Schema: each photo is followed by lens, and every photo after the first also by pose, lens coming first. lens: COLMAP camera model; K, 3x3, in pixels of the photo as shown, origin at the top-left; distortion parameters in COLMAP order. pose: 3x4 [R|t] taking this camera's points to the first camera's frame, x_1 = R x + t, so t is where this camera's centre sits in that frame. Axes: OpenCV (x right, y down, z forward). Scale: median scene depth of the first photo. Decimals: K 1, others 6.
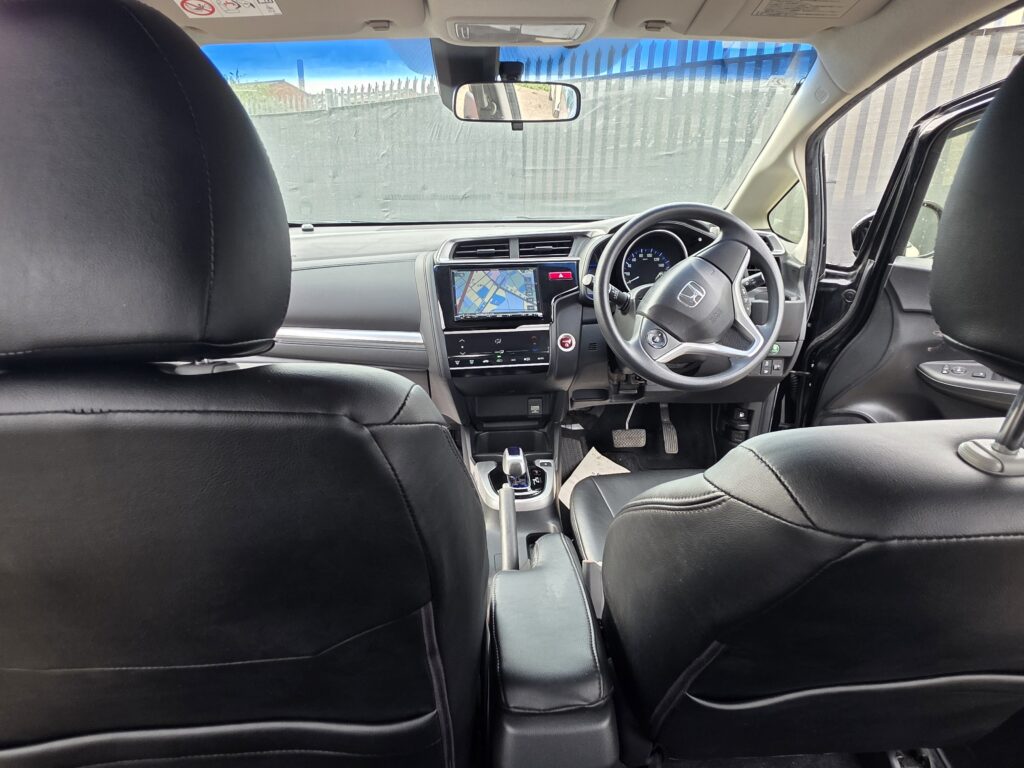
lens RADIAL K [[588.4, 0, 514.1], [0, 588.4, 382.3], [0, 0, 1]] dist [0.004915, -0.004169]
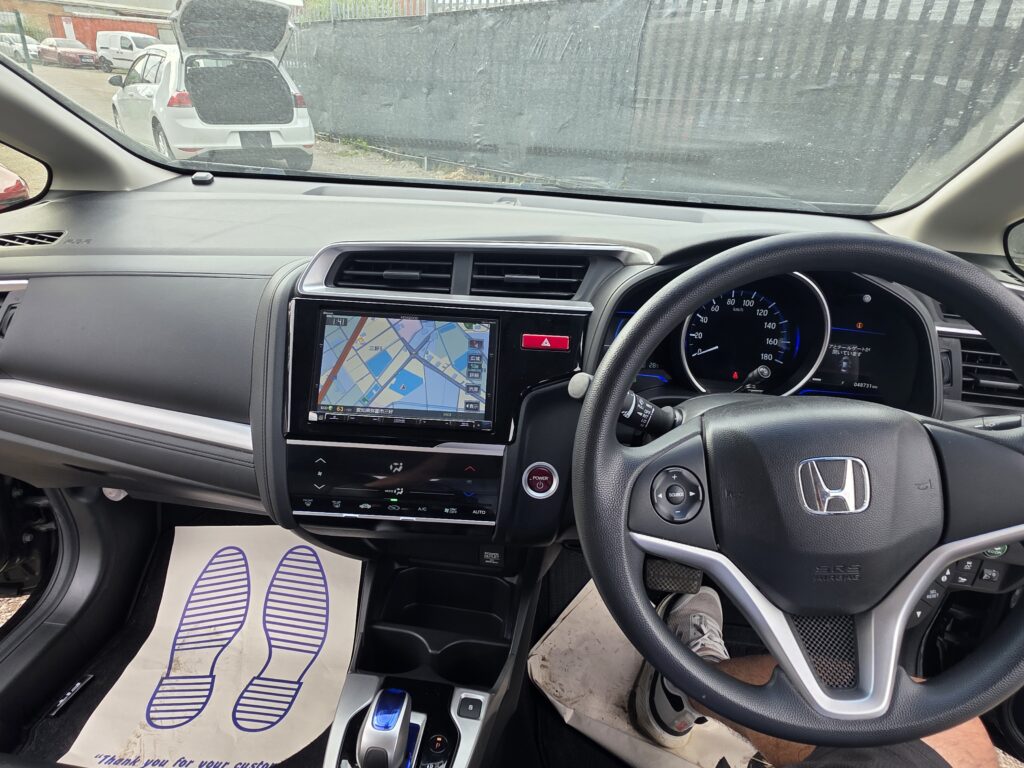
lens RADIAL K [[588.4, 0, 516.5], [0, 588.4, 379.7], [0, 0, 1]] dist [0.004915, -0.004169]
pose [[0.981054, 0.131693, -0.142093, 0.129761], [-0.115797, 0.986605, 0.114895, -0.206511], [0.155321, -0.096265, 0.983163, 0.525816]]
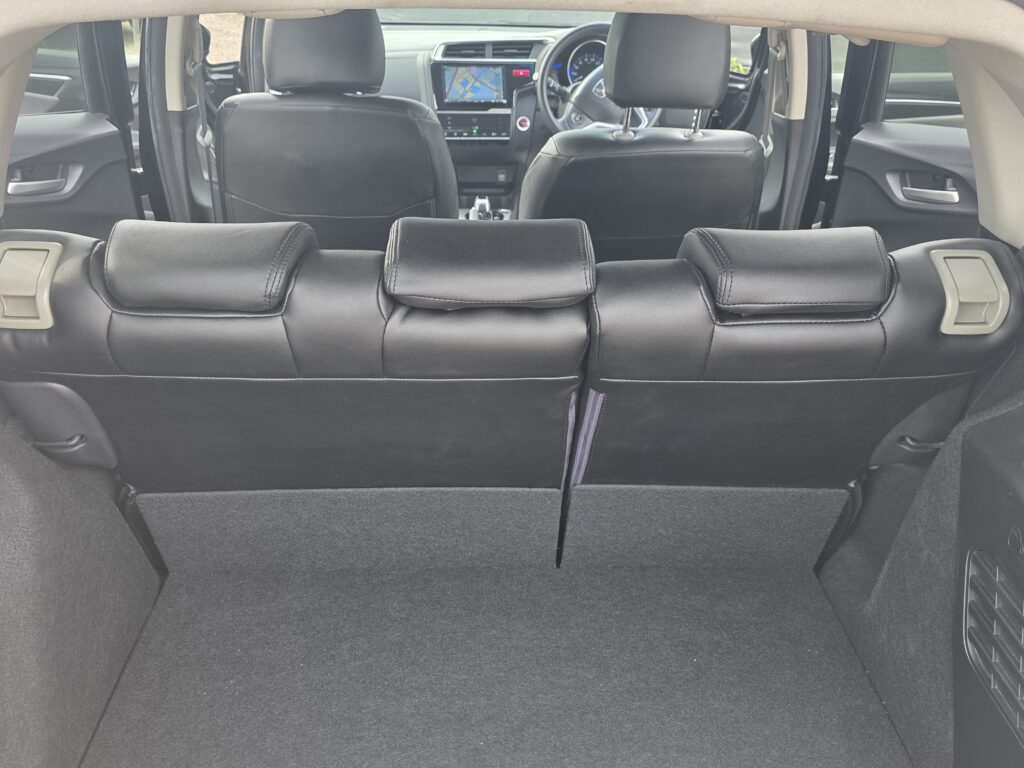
lens RADIAL K [[809.9, 0, 502.7], [0, 809.9, 390.5], [0, 0, 1]] dist [0.032357, -0.002046]
pose [[0.999021, 0.041662, -0.014846, 0.096331], [-0.038290, 0.982713, 0.181132, 0.211125], [0.022136, -0.180387, 0.983347, -1.037710]]
